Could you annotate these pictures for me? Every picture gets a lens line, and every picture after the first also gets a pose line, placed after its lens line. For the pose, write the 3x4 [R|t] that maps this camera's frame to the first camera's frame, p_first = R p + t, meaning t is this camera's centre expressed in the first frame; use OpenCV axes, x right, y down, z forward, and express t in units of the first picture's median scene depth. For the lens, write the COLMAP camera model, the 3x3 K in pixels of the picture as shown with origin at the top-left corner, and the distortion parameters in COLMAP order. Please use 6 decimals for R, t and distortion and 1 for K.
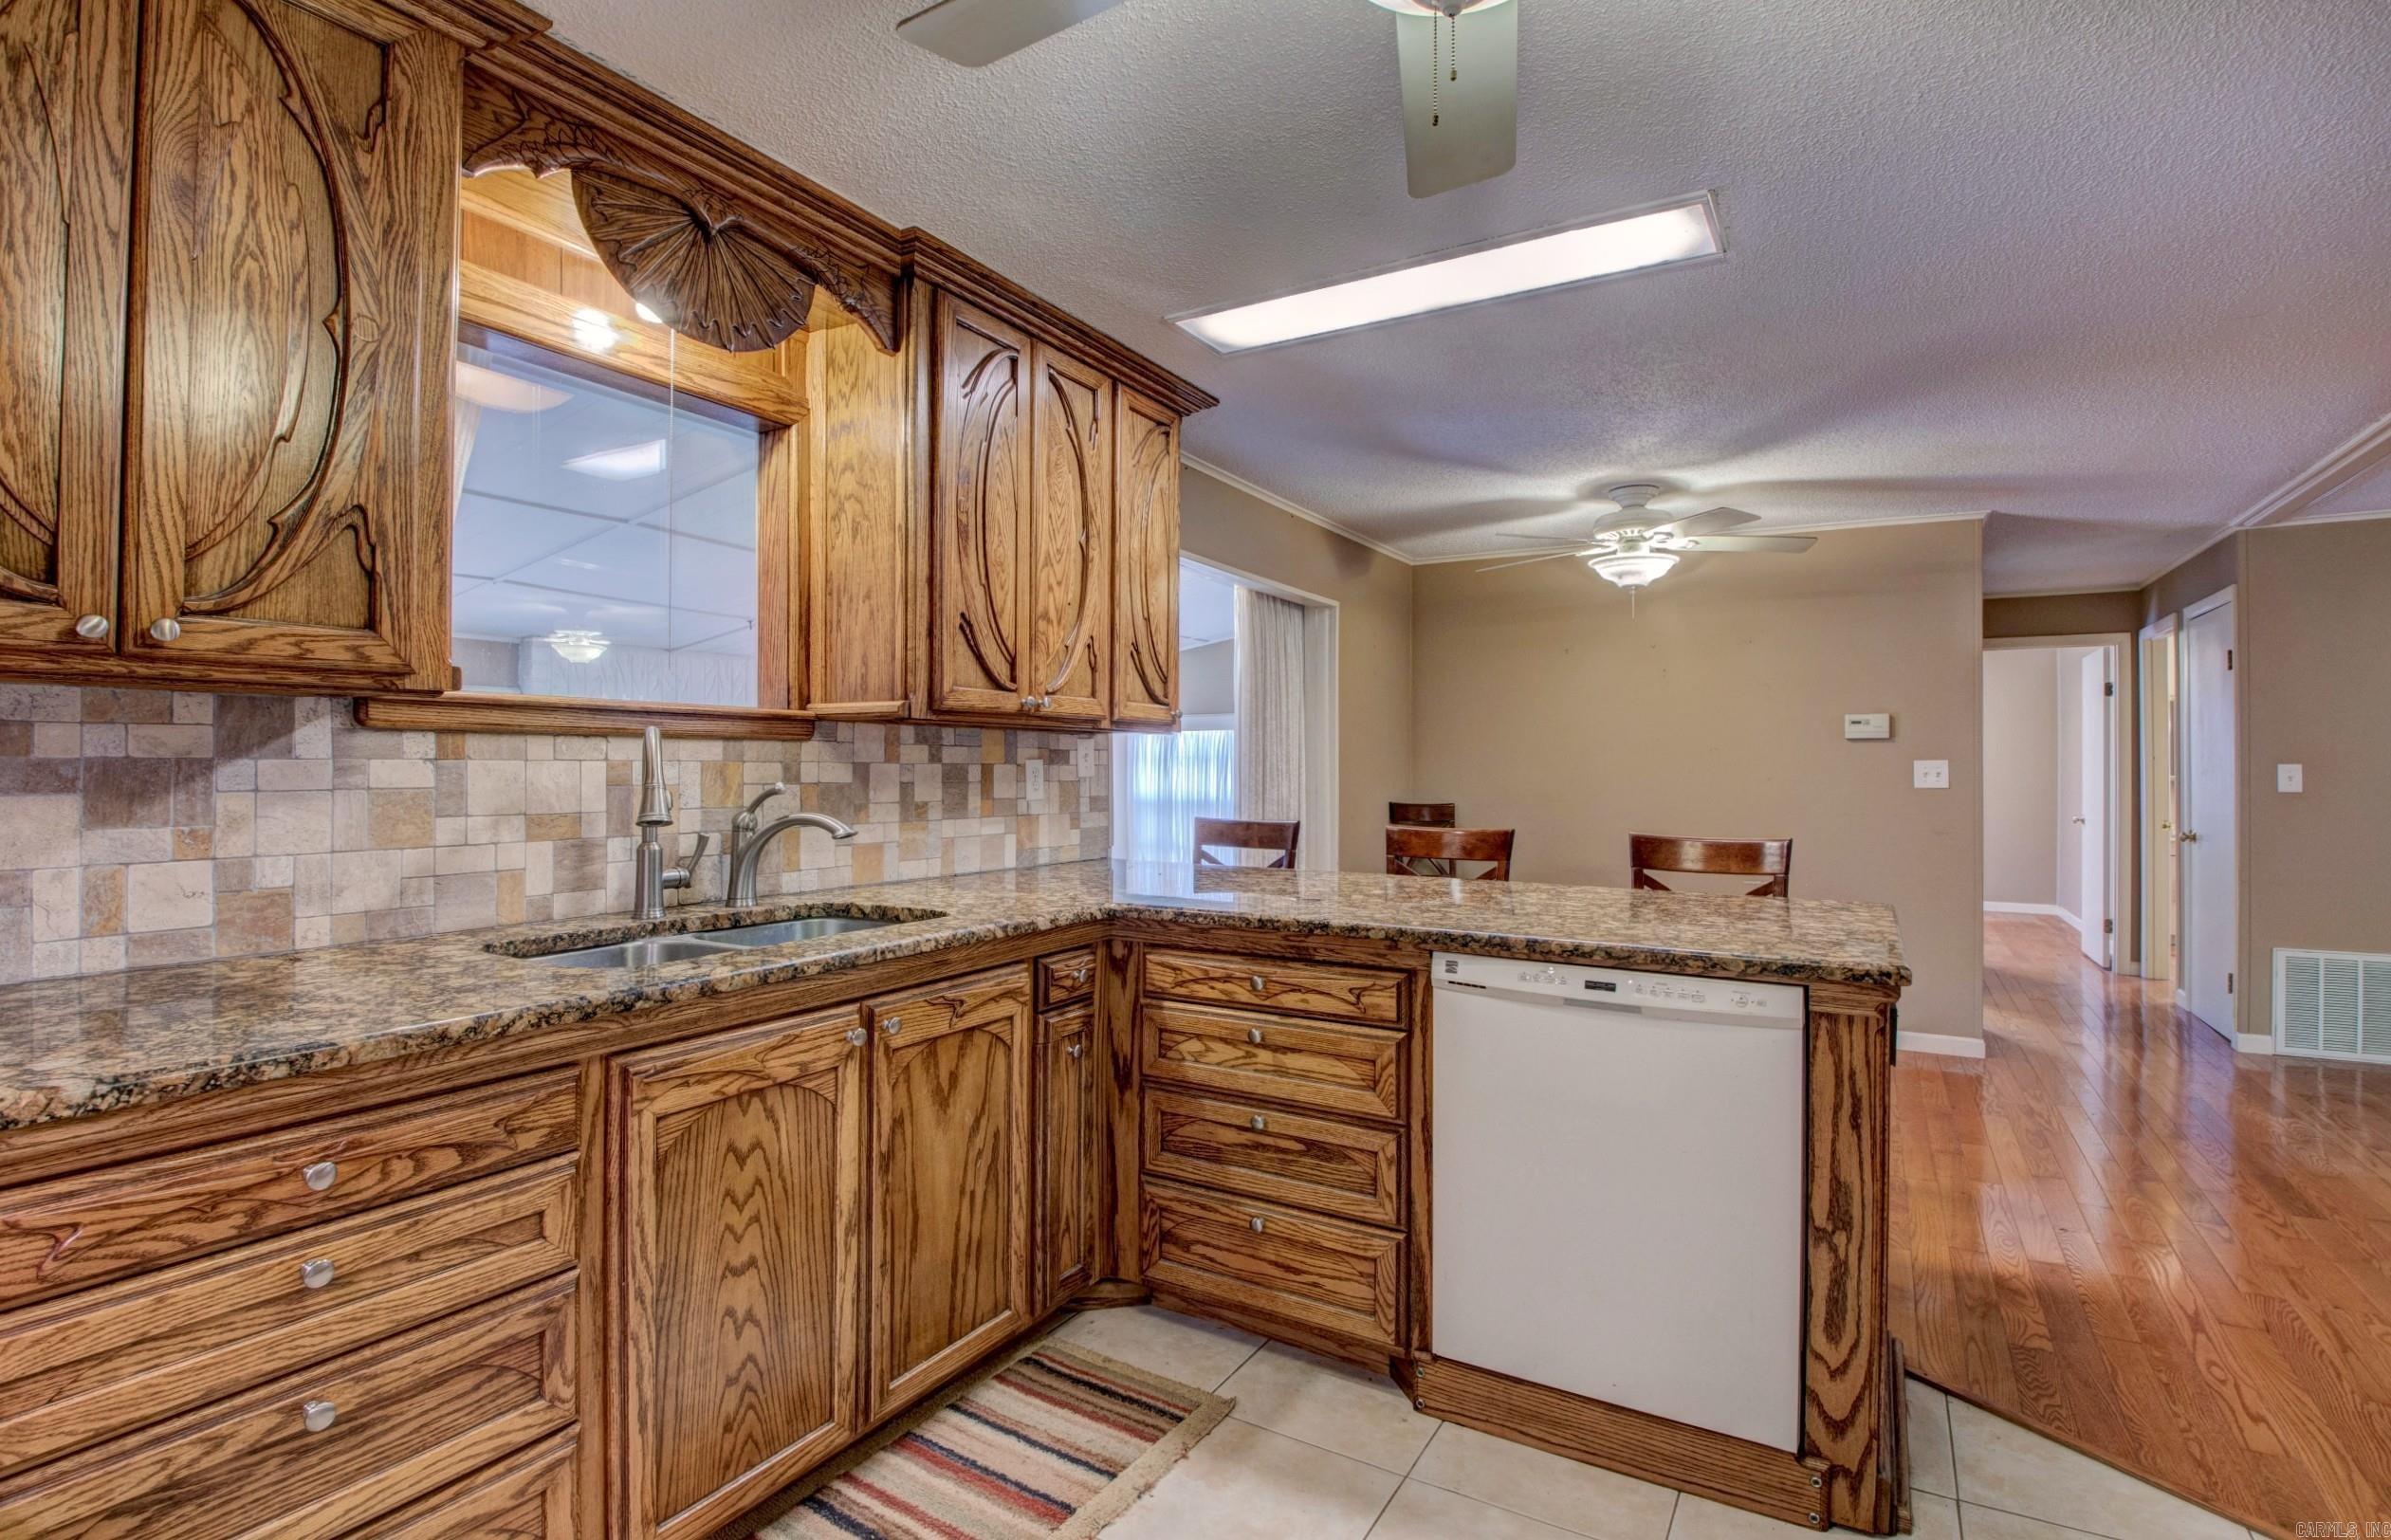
lens RADIAL K [[1120.3, 0, 1206.9], [0, 1120.3, 753.8], [0, 0, 1]] dist [-0.001200, -0.014469]
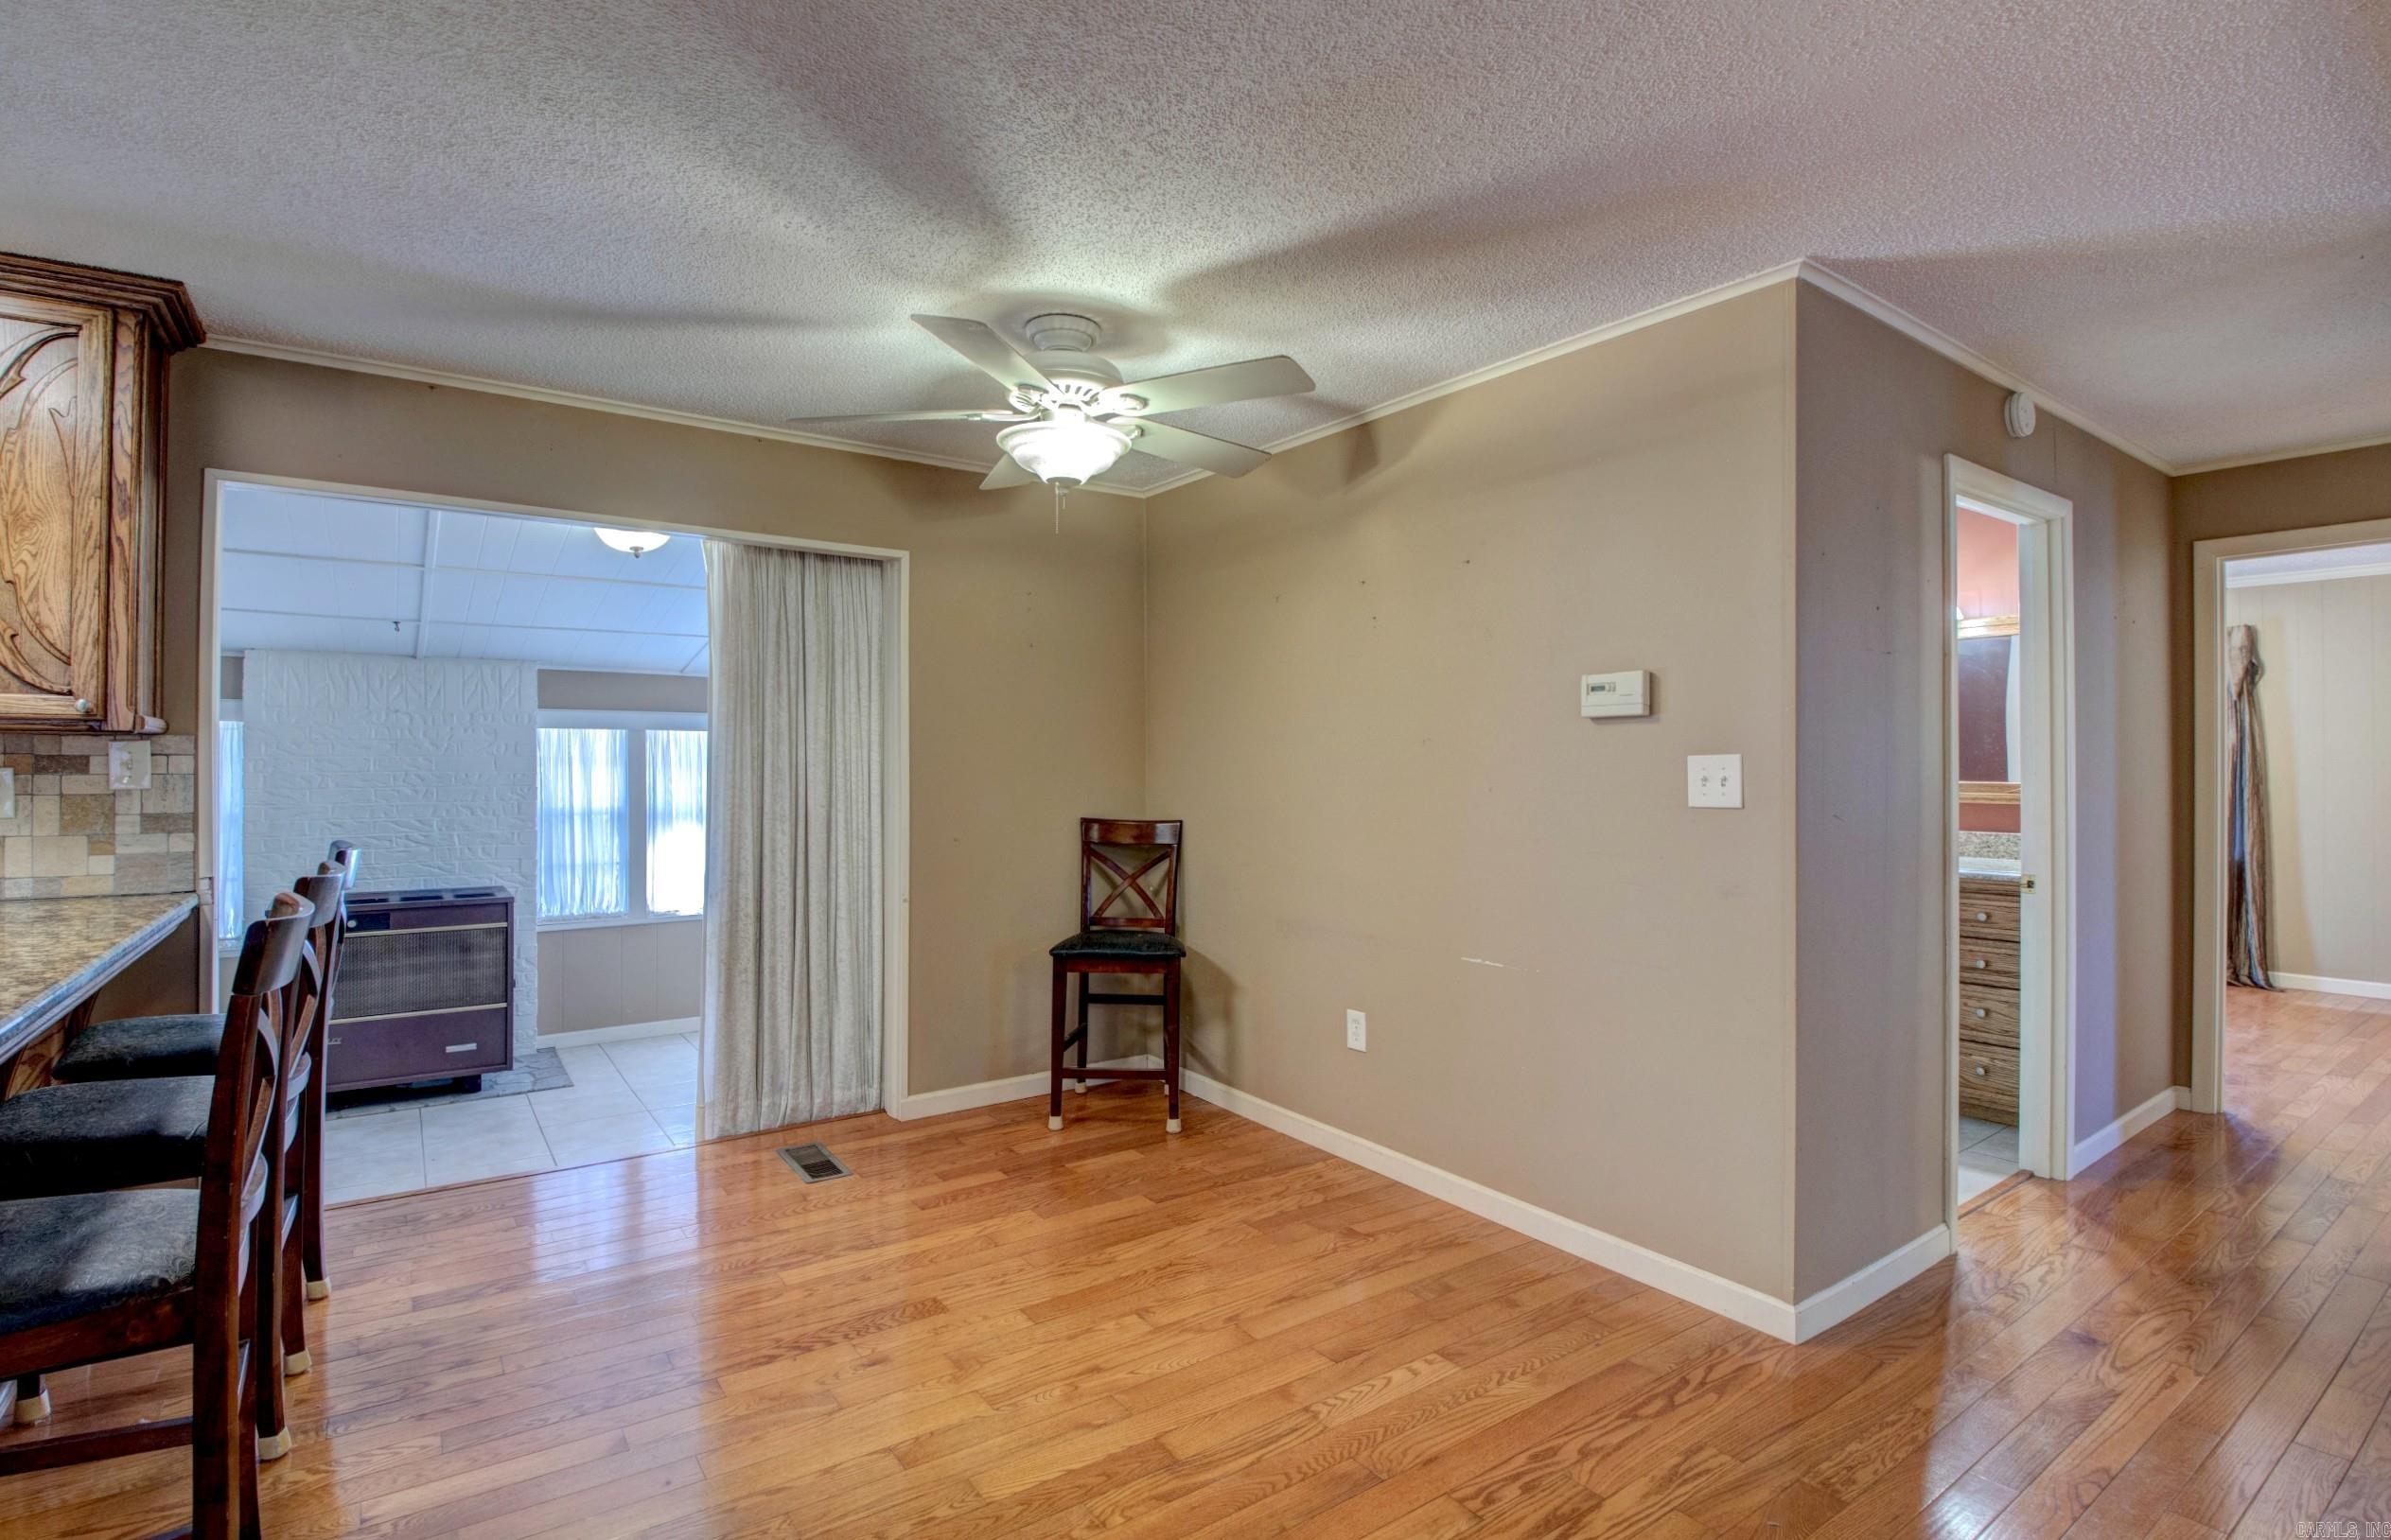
lens RADIAL K [[1120.3, 0, 1181.9], [0, 1120.3, 758.4], [0, 0, 1]] dist [-0.001200, -0.014469]
pose [[0.912160, -0.009082, -0.409734, 1.380624], [0.010587, 0.999943, 0.001405, 0.008831], [0.409698, -0.005619, 0.912204, 0.912775]]
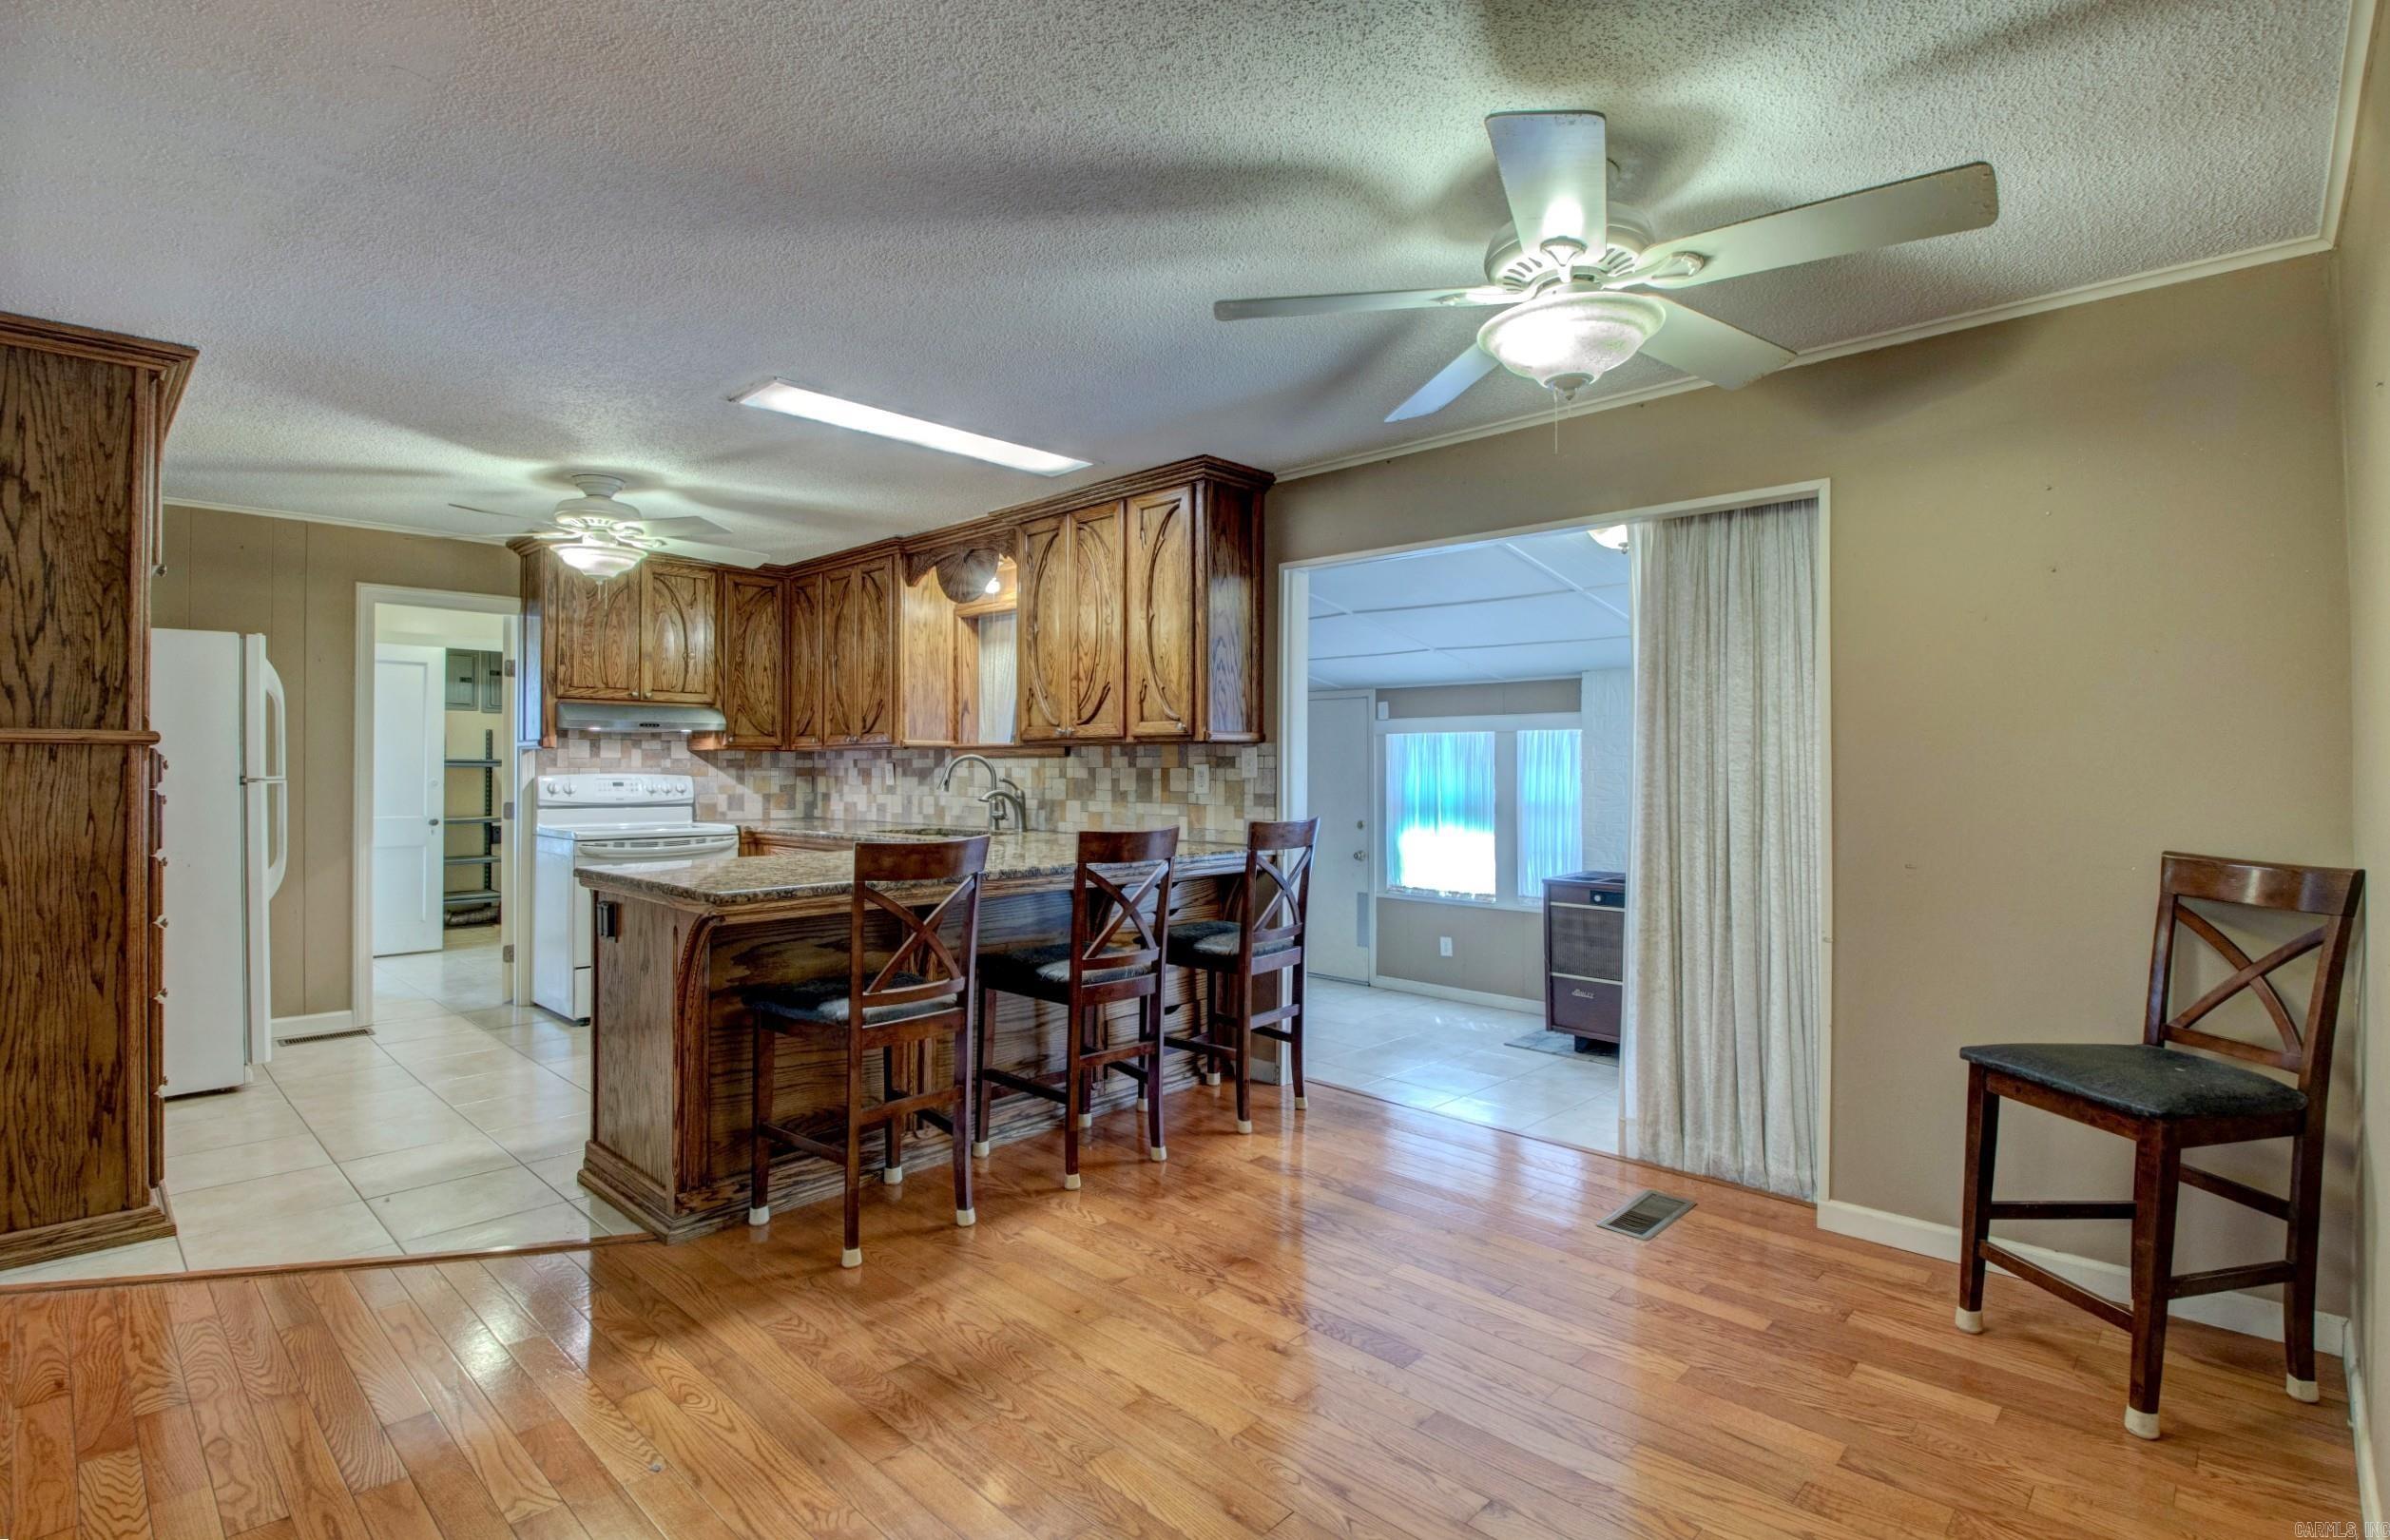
lens RADIAL K [[1119.9, 0, 1176.0], [0, 1119.9, 760.4], [0, 0, 1]] dist [-0.001200, -0.014469]
pose [[-0.236818, -0.010817, -0.971494, 1.731476], [0.009090, 0.999870, -0.013349, 0.026604], [0.971511, -0.011992, -0.236689, 1.877730]]
